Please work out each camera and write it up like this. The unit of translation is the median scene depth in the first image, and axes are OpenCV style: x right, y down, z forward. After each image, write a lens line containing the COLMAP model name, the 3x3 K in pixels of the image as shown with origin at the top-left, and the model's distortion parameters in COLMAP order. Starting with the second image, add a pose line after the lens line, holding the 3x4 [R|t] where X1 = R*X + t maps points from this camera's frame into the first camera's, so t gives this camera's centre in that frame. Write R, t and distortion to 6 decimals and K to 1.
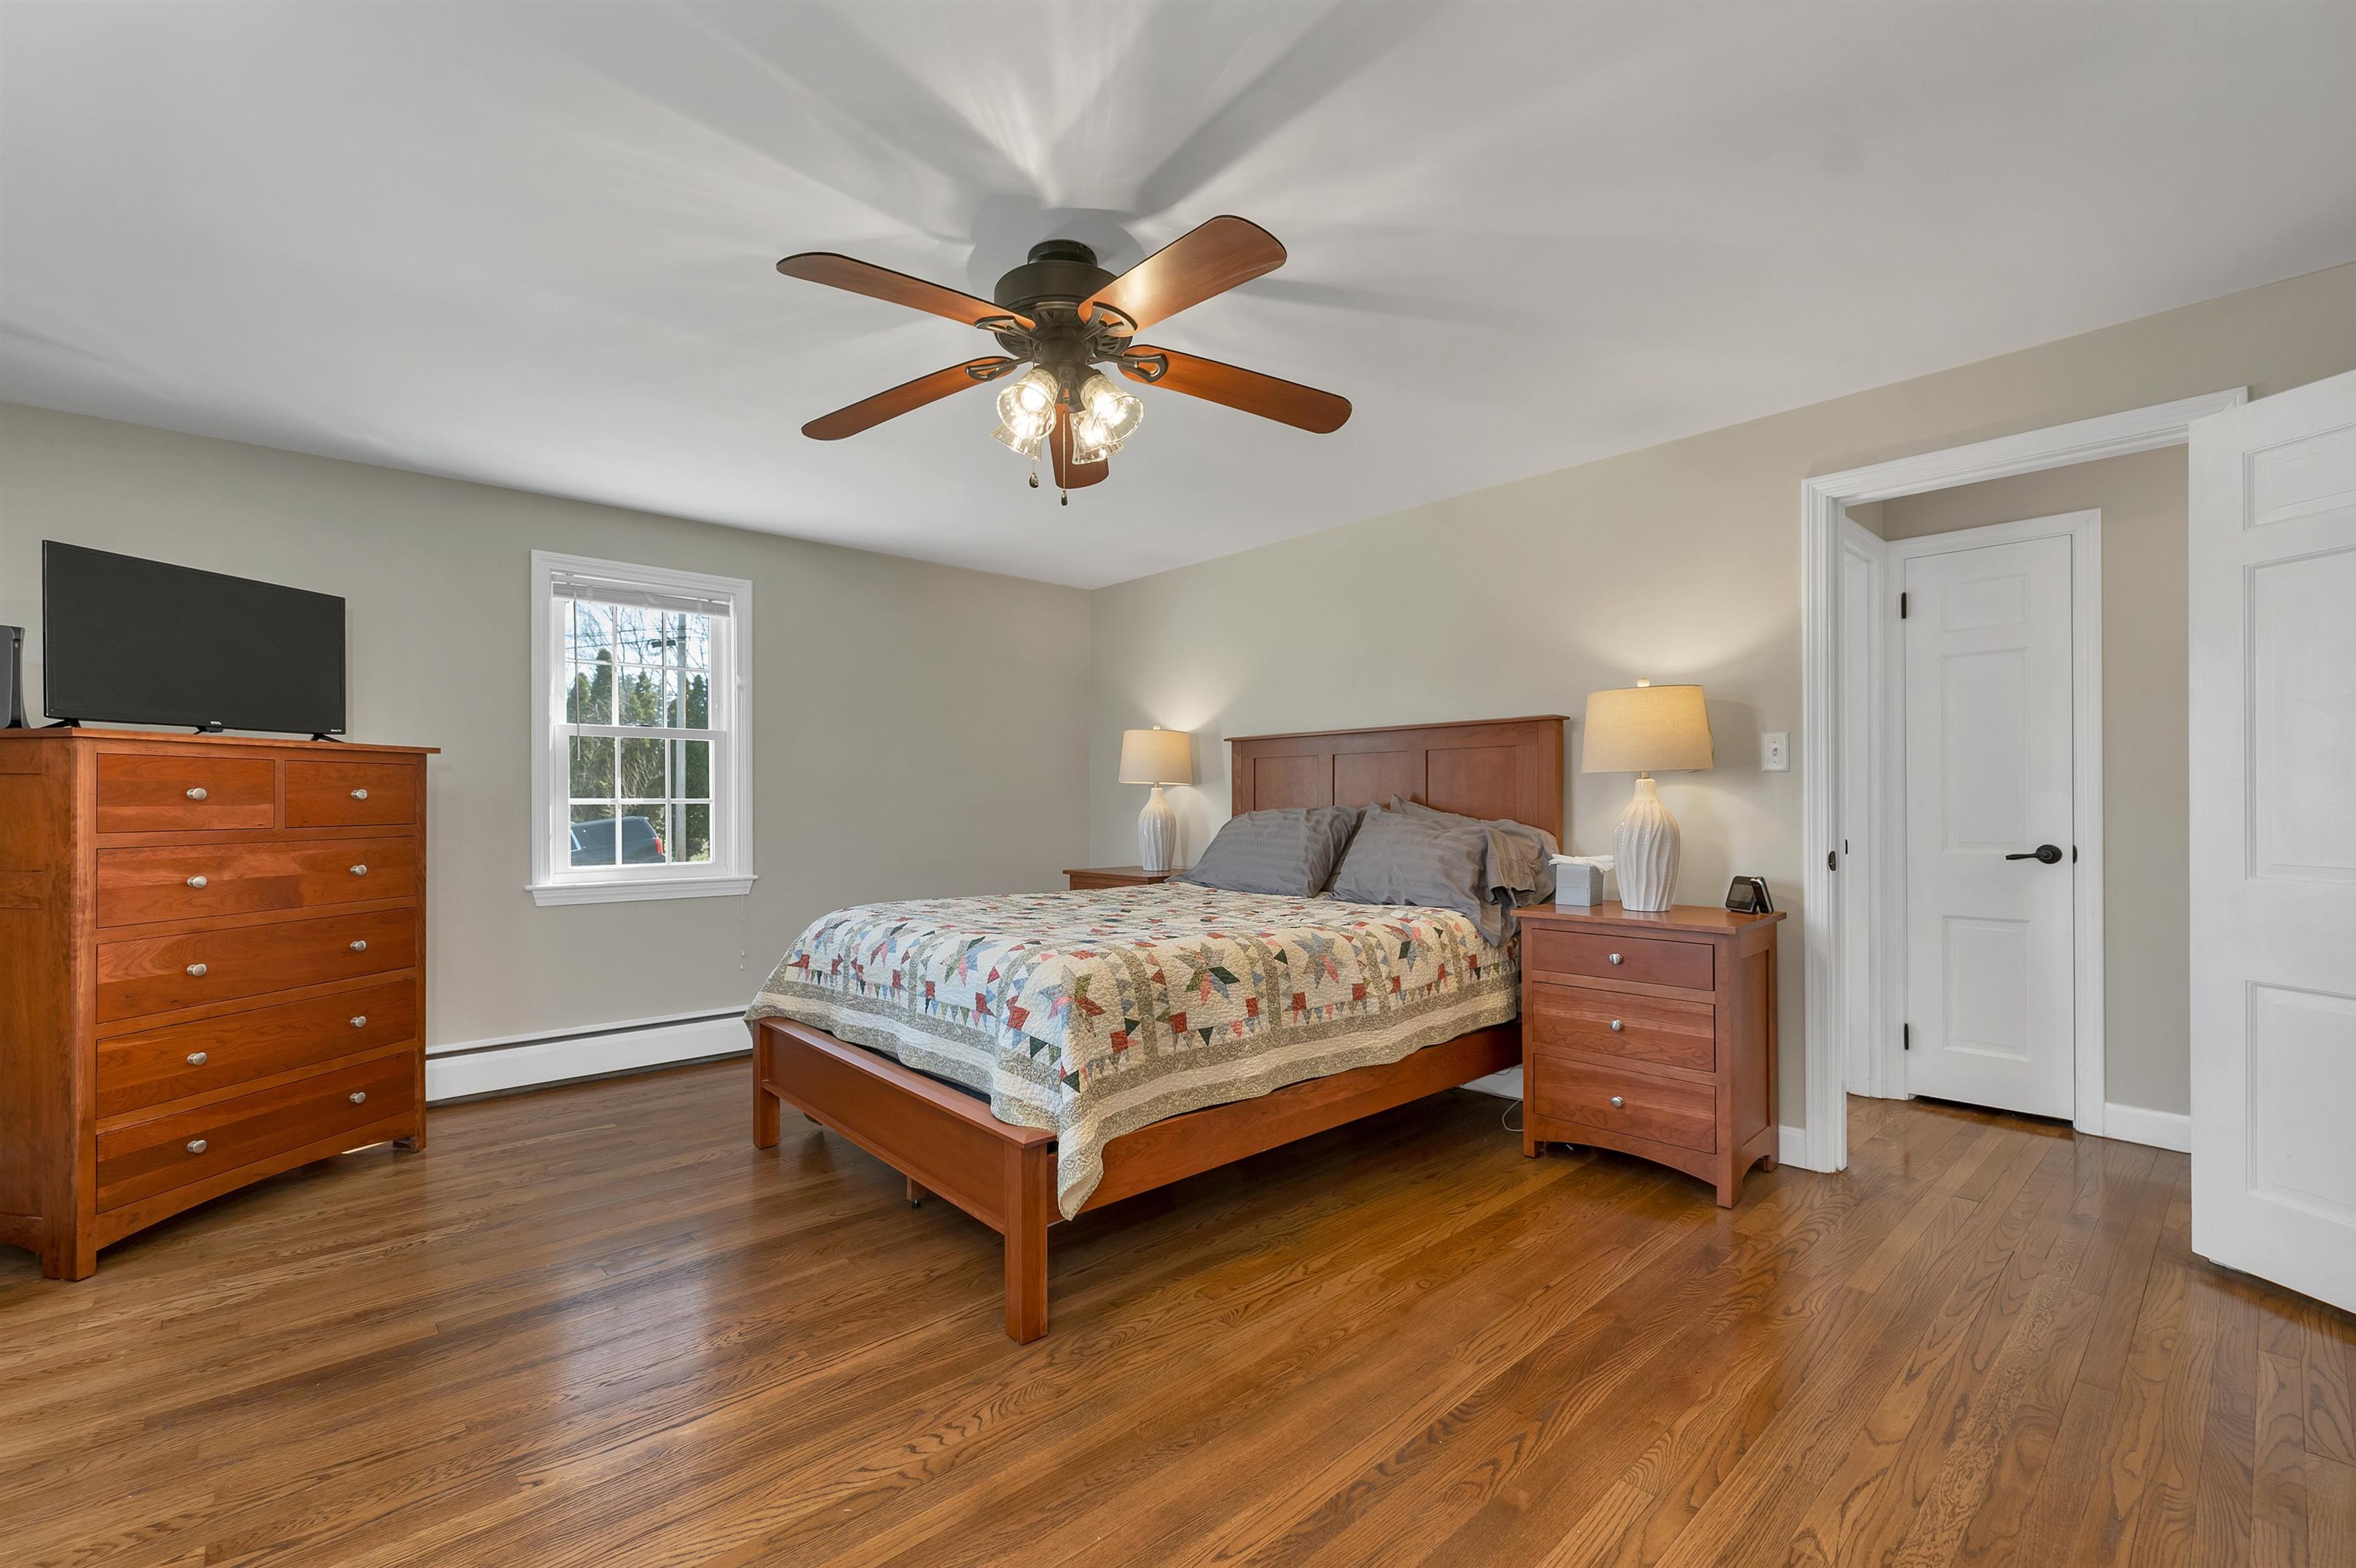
lens RADIAL K [[974.5, 0, 1183.6], [0, 974.5, 800.0], [0, 0, 1]] dist [0.000420, 0.000099]
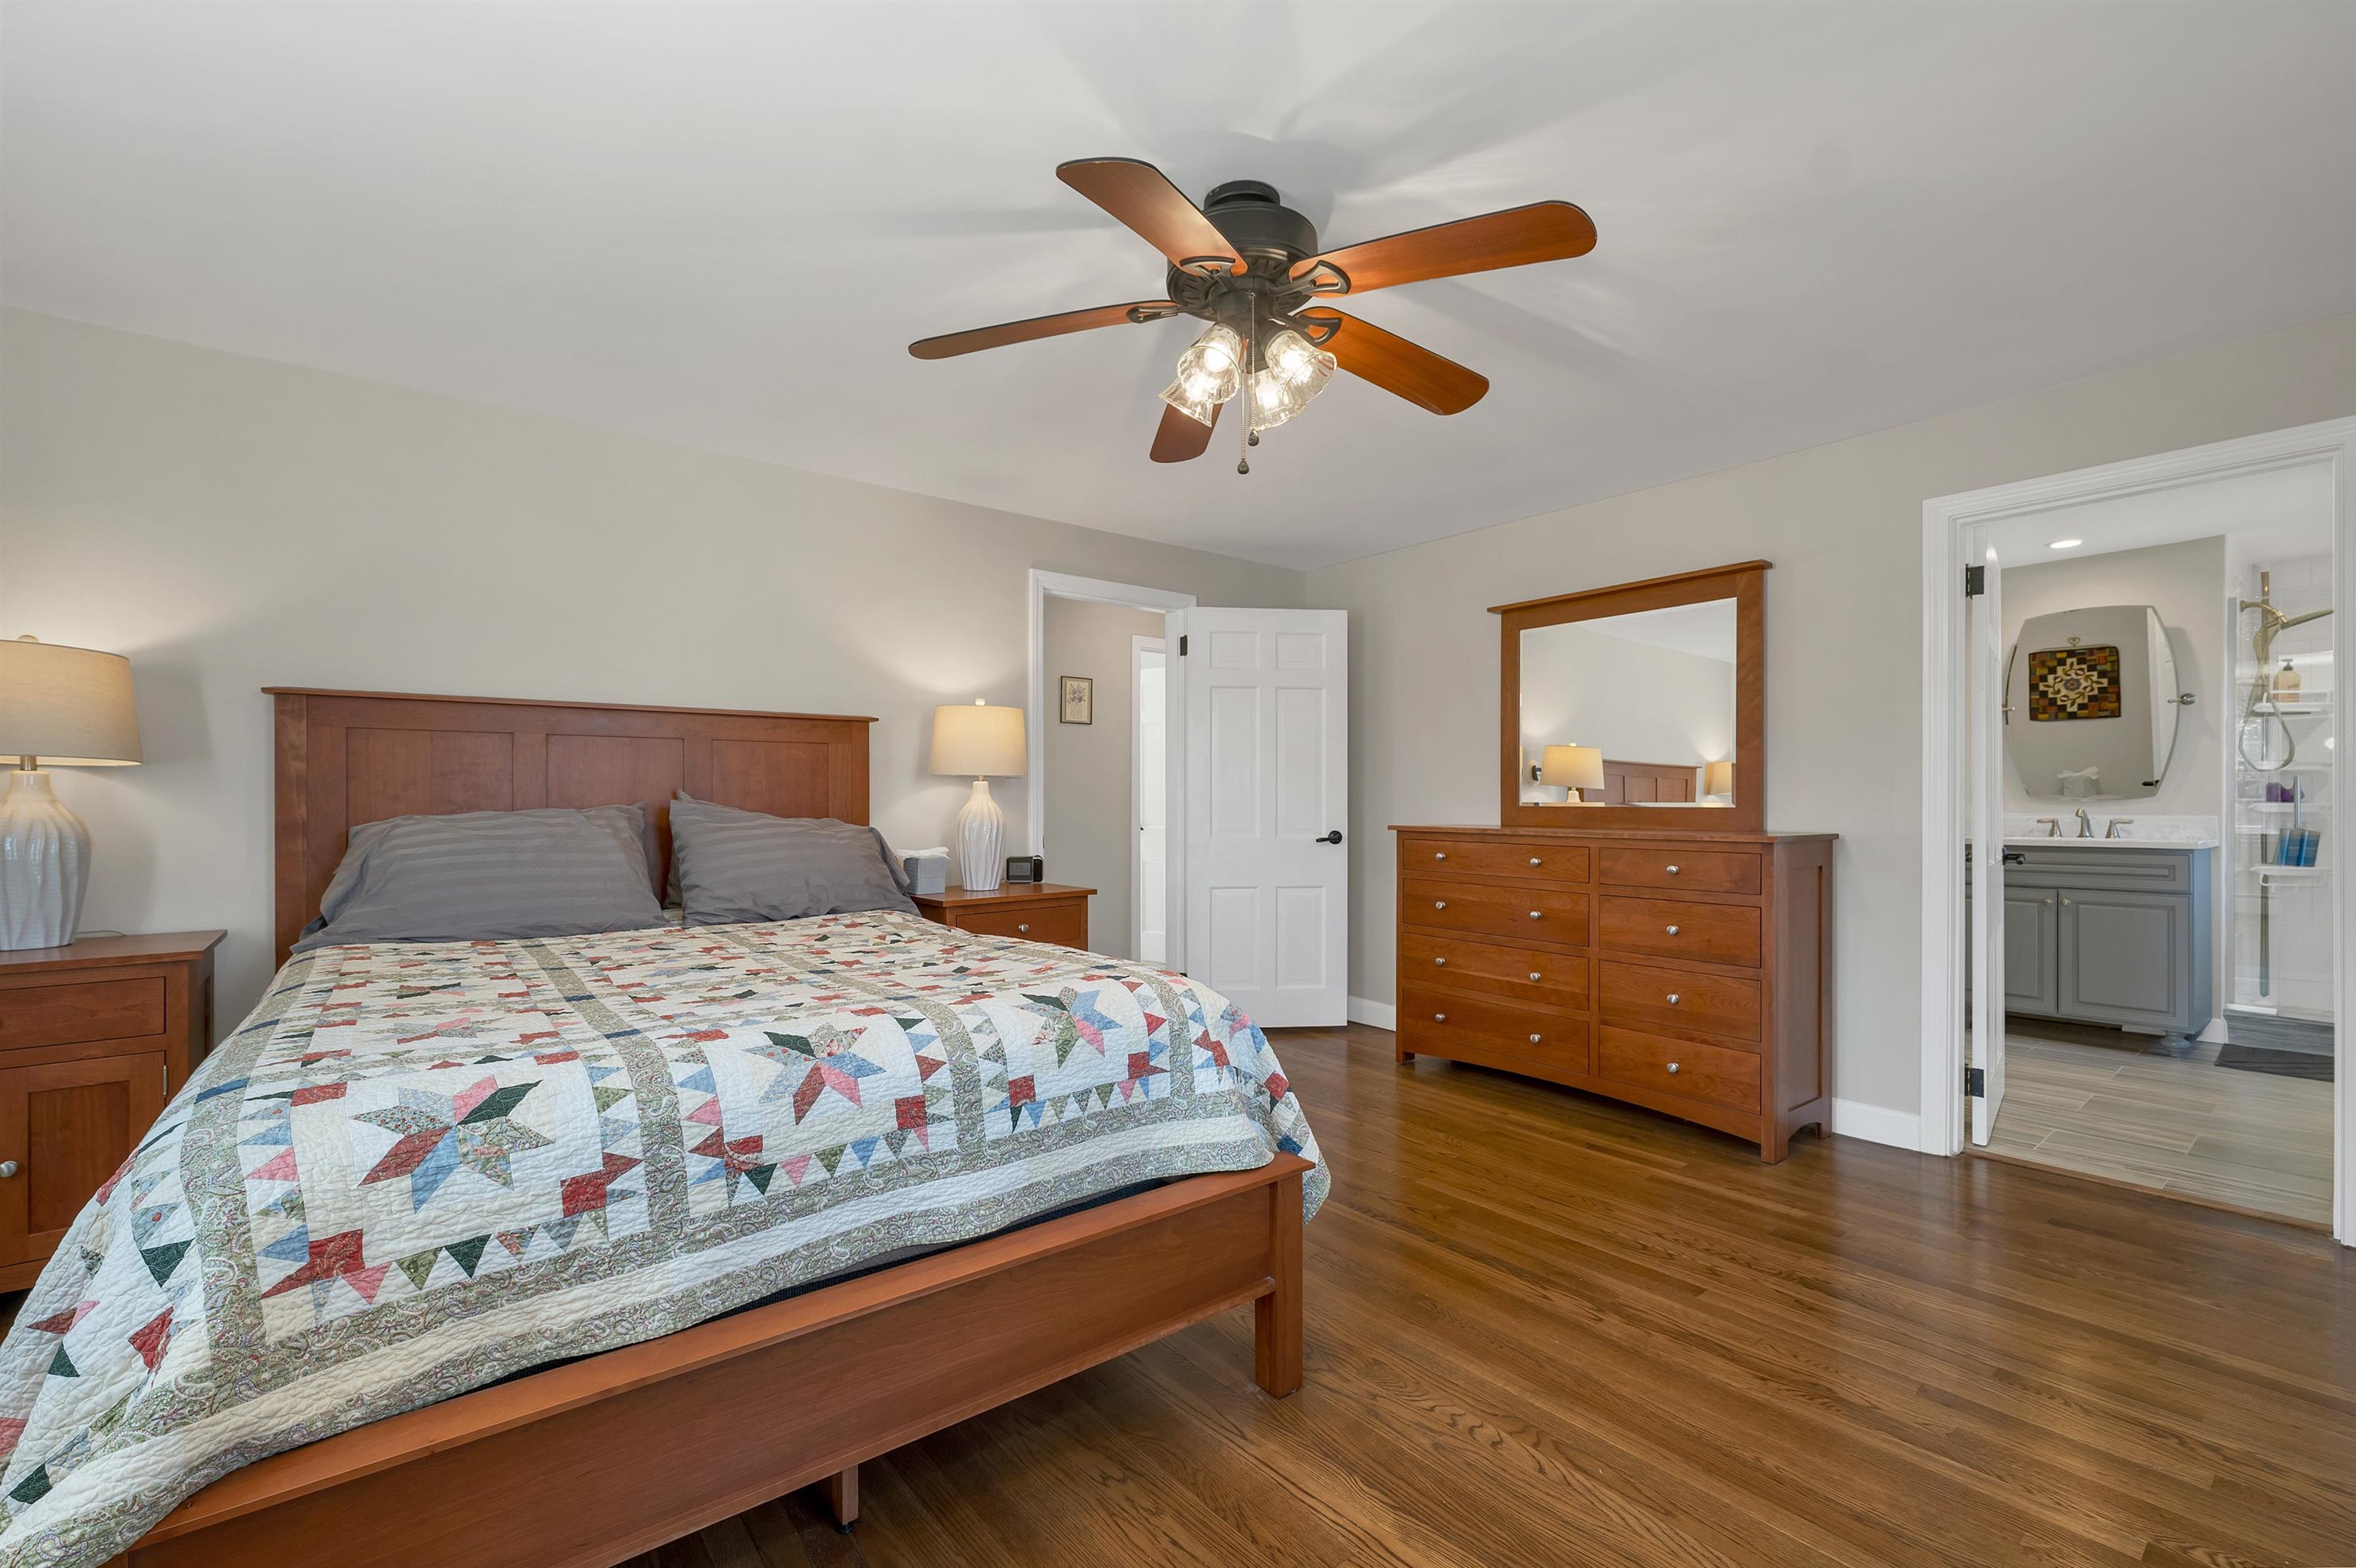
lens RADIAL K [[974.5, 0, 1183.6], [0, 974.5, 800.0], [0, 0, 1]] dist [0.000420, 0.000099]
pose [[0.090495, 0.000627, 0.995897, -0.822314], [0.001232, 0.999999, -0.000742, 0.003418], [-0.995896, 0.001294, 0.090495, 0.772182]]
